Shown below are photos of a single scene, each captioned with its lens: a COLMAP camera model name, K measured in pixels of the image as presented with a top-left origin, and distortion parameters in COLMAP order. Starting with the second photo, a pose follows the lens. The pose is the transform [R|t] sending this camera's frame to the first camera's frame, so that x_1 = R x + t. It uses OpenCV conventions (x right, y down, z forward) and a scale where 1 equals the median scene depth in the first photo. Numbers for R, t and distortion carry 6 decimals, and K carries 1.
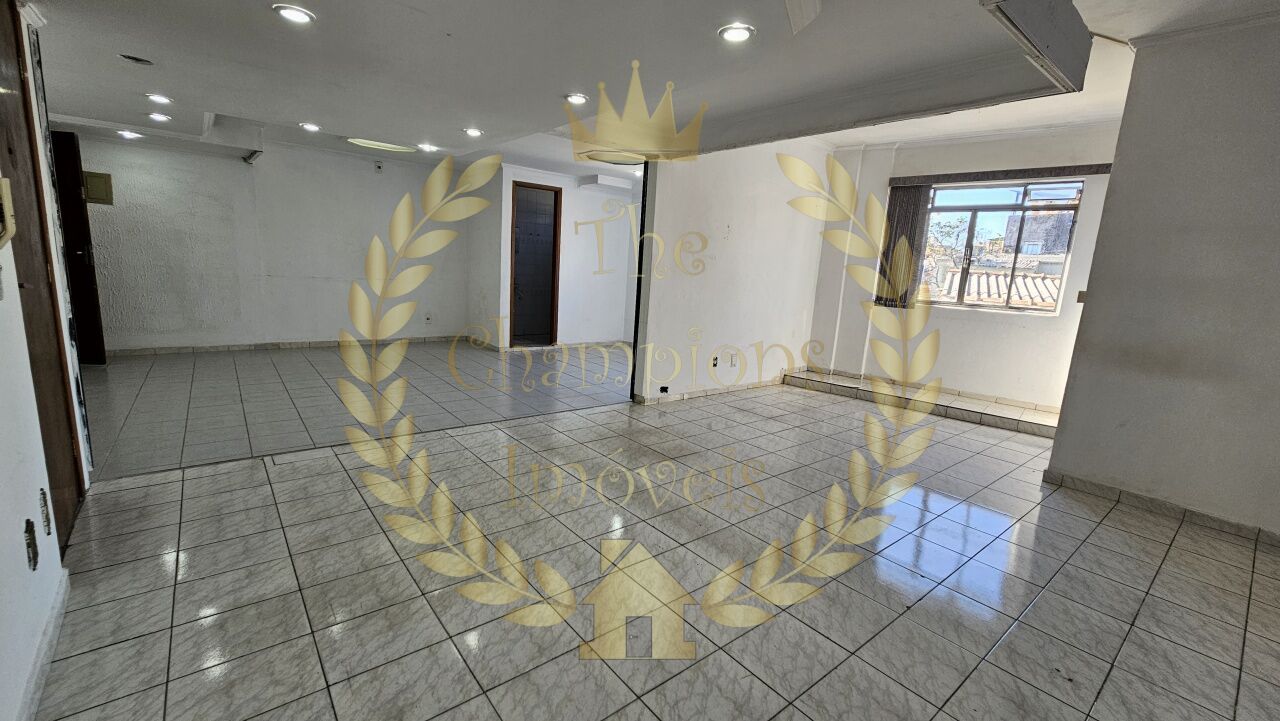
lens RADIAL K [[521.1, 0, 648.3], [0, 521.1, 354.6], [0, 0, 1]] dist [0.001134, -0.000446]
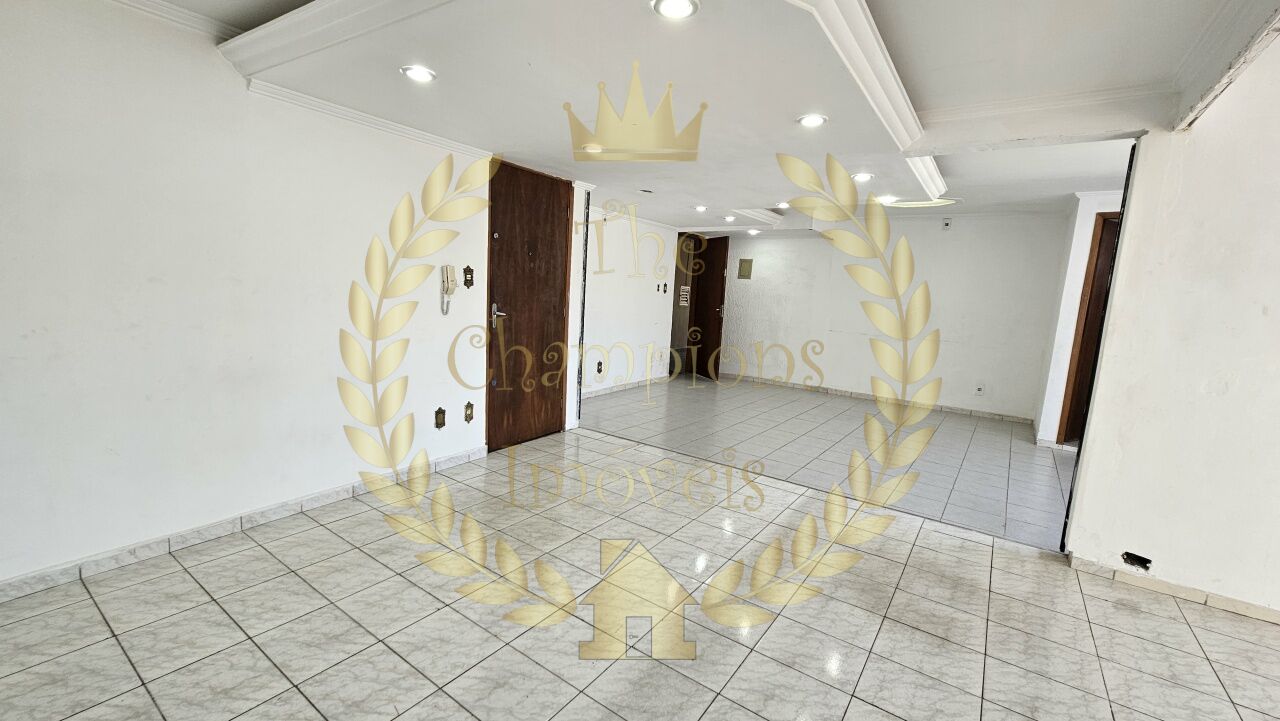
lens RADIAL K [[521.1, 0, 630.5], [0, 521.1, 365.1], [0, 0, 1]] dist [0.001134, -0.000446]
pose [[0.263667, 0.097826, -0.959640, 0.479931], [-0.204029, 0.977992, 0.043639, -0.056759], [0.942789, 0.184288, 0.277824, 0.420581]]
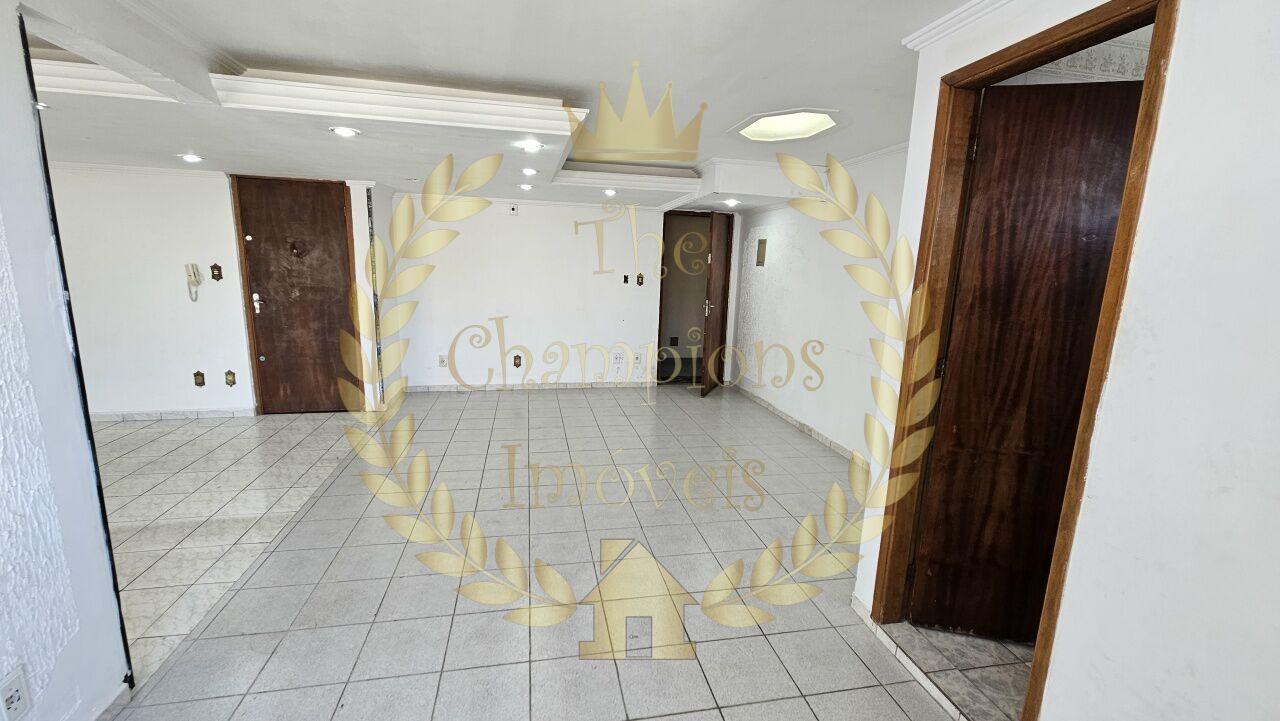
lens RADIAL K [[521.1, 0, 634.7], [0, 521.1, 361.6], [0, 0, 1]] dist [0.001134, -0.000446]
pose [[-0.451928, 0.092434, -0.887252, 0.167573], [-0.210493, 0.955481, 0.206758, -0.339134], [0.866864, 0.280200, -0.412352, 1.648177]]
